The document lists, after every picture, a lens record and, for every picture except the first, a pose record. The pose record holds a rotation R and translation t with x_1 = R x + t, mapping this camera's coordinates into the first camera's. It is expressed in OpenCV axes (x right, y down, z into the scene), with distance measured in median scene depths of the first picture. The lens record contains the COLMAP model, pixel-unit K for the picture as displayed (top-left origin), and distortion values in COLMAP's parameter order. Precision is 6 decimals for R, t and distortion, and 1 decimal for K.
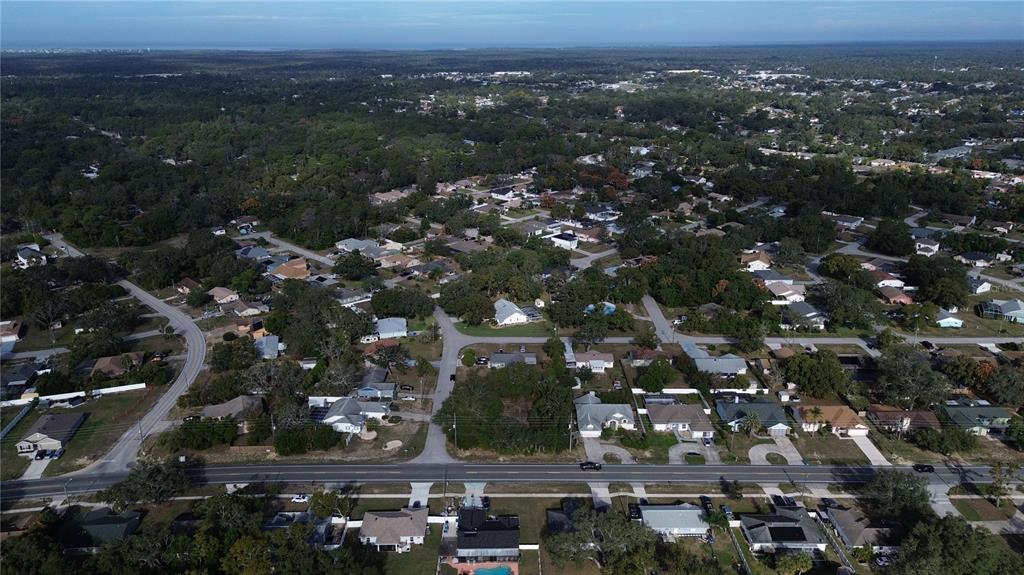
lens RADIAL K [[721.7, 0, 512.0], [0, 721.7, 287.5], [0, 0, 1]] dist [0.069908, -0.067170]
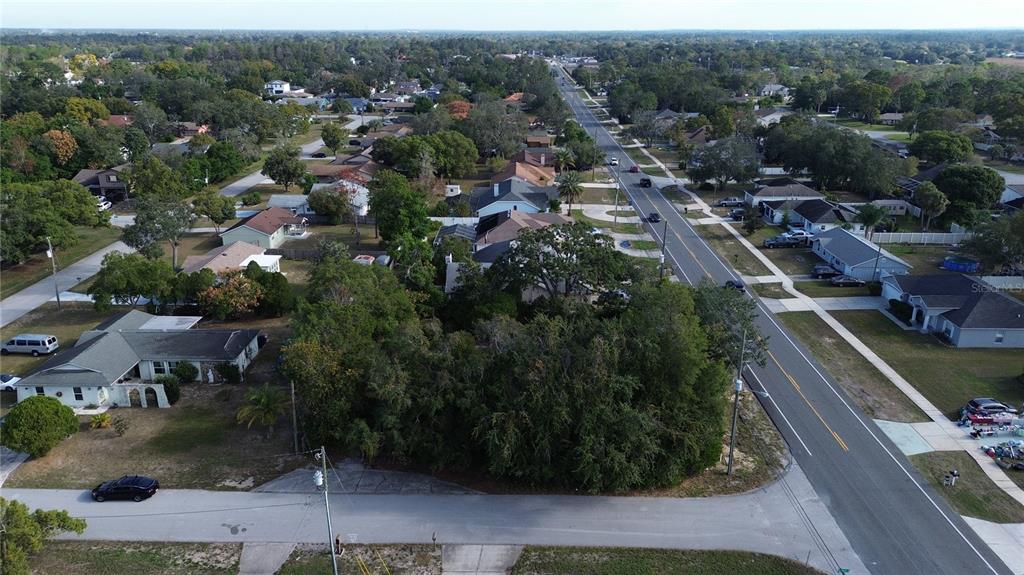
lens RADIAL K [[721.7, 0, 512.0], [0, 721.7, 287.5], [0, 0, 1]] dist [0.069908, -0.067170]
pose [[0.021717, -0.331207, 0.943308, -0.244288], [0.321860, 0.895615, 0.307051, 0.037861], [-0.946538, 0.296945, 0.126053, 0.780759]]
